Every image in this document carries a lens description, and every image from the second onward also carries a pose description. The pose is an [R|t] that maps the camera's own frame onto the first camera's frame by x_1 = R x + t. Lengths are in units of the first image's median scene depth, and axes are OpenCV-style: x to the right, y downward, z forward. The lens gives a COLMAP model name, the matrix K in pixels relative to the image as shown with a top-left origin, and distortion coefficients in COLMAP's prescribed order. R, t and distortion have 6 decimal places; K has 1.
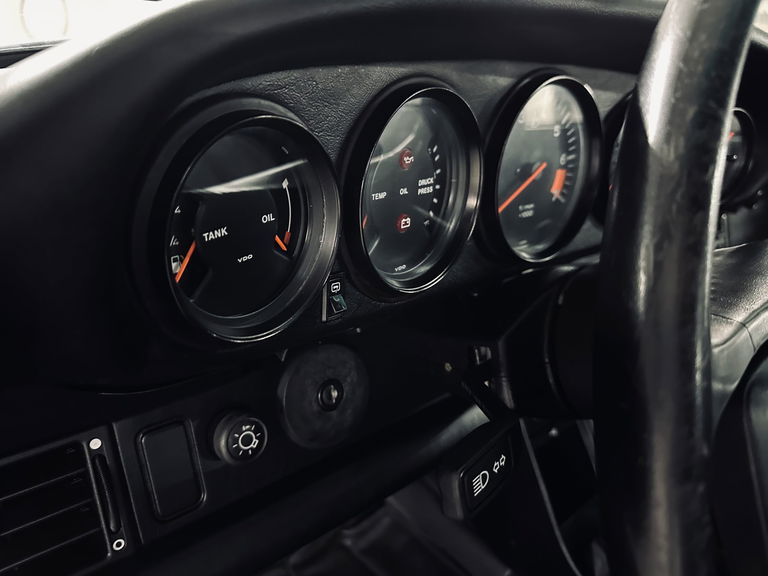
lens RADIAL K [[547.9, 0, 384.0], [0, 547.9, 288.0], [0, 0, 1]] dist [0.074804, -0.091117]
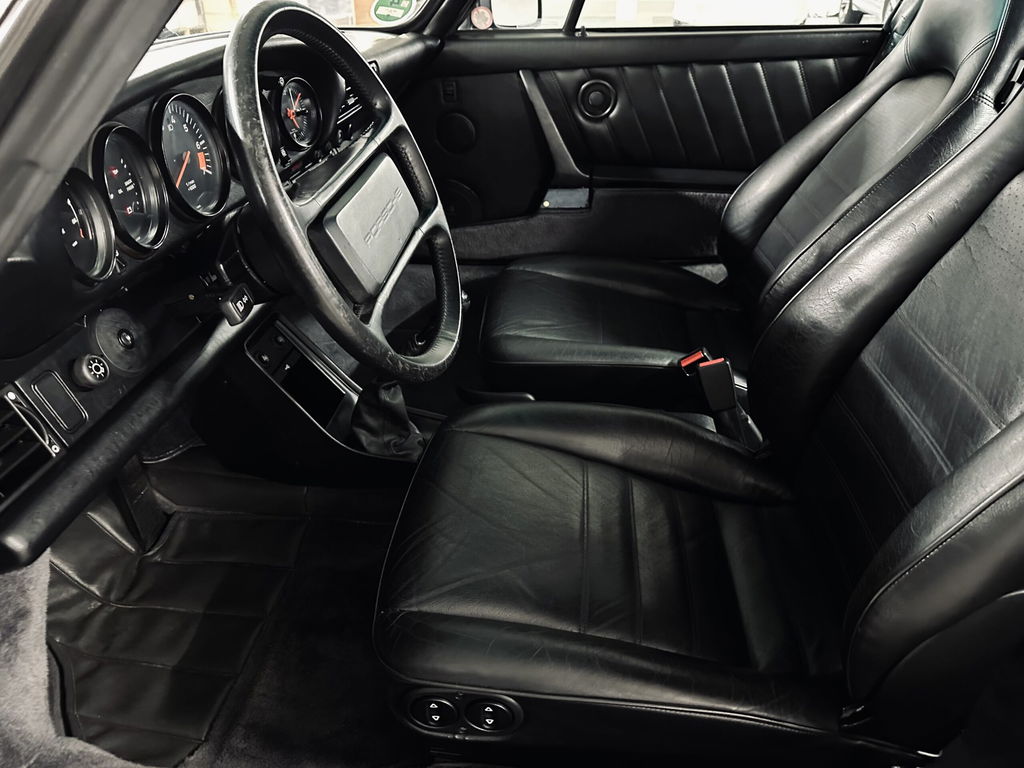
lens RADIAL K [[730.6, 0, 512.0], [0, 730.6, 384.0], [0, 0, 1]] dist [0.074804, -0.091117]
pose [[0.722533, -0.430980, 0.540558, -0.432893], [0.361124, 0.902033, 0.236485, 0.185760], [-0.589522, 0.024341, 0.807386, -1.126416]]
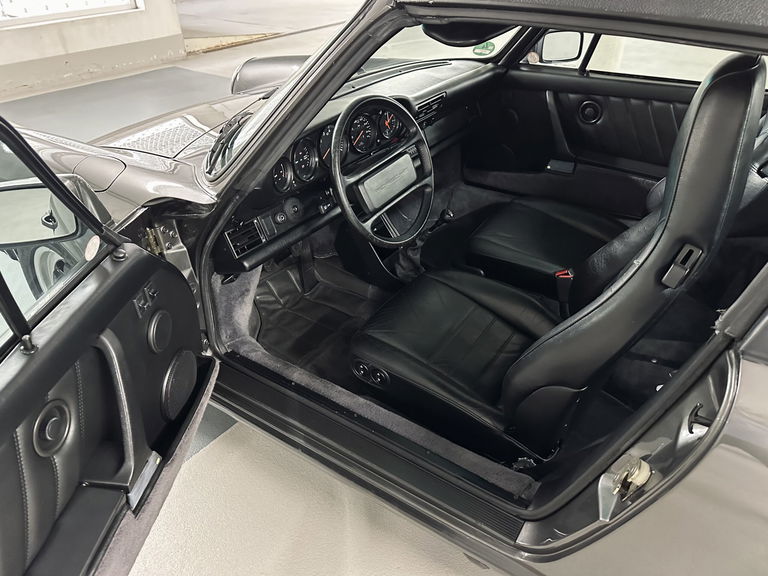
lens RADIAL K [[547.9, 0, 384.0], [0, 547.9, 288.0], [0, 0, 1]] dist [0.074804, -0.091117]
pose [[0.961720, -0.233970, 0.142664, -0.168703], [0.206797, 0.961234, 0.182382, 0.132633], [-0.179805, -0.145898, 0.972823, -3.073454]]
